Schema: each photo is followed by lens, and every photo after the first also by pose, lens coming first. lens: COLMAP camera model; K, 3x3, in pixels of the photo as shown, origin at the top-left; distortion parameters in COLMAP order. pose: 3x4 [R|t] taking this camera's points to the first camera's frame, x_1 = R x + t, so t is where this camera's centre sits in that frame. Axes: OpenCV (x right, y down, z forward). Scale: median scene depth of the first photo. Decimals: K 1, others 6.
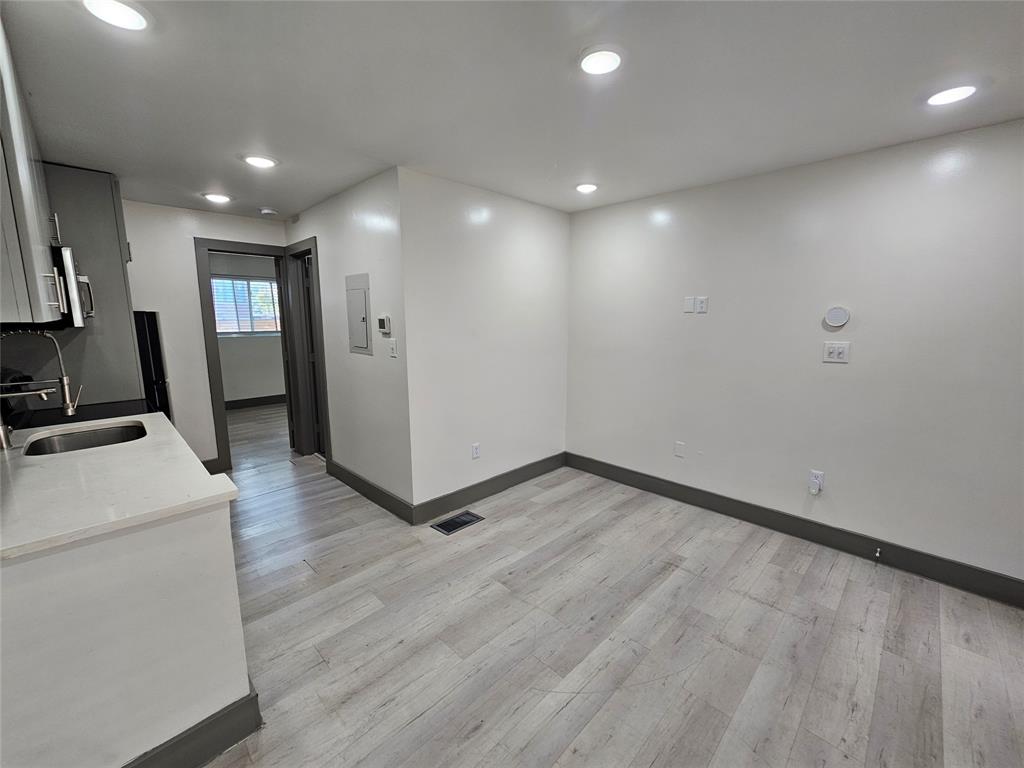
lens RADIAL K [[419.6, 0, 519.0], [0, 419.6, 384.3], [0, 0, 1]] dist [0.001202, 0.000185]
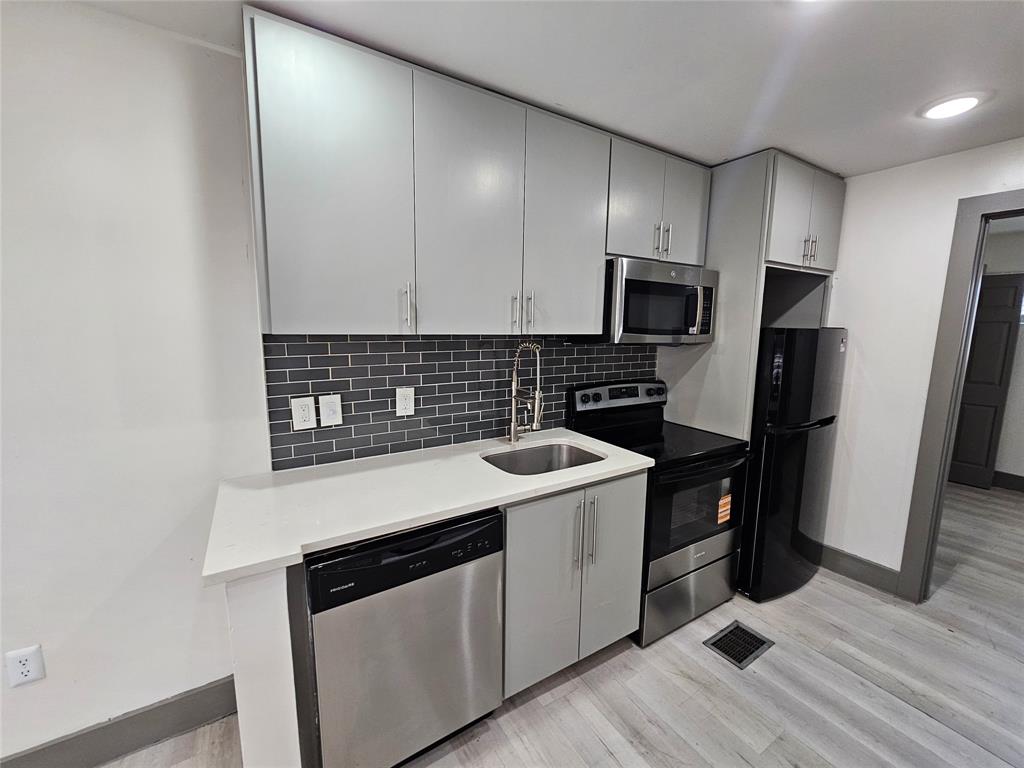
lens RADIAL K [[417.5, 0, 517.8], [0, 417.5, 382.8], [0, 0, 1]] dist [0.002879, 0.000367]
pose [[-0.225426, 0.131261, -0.965377, -0.082670], [-0.174614, 0.969394, 0.172581, -0.150783], [0.958485, 0.207473, -0.195607, 0.848331]]
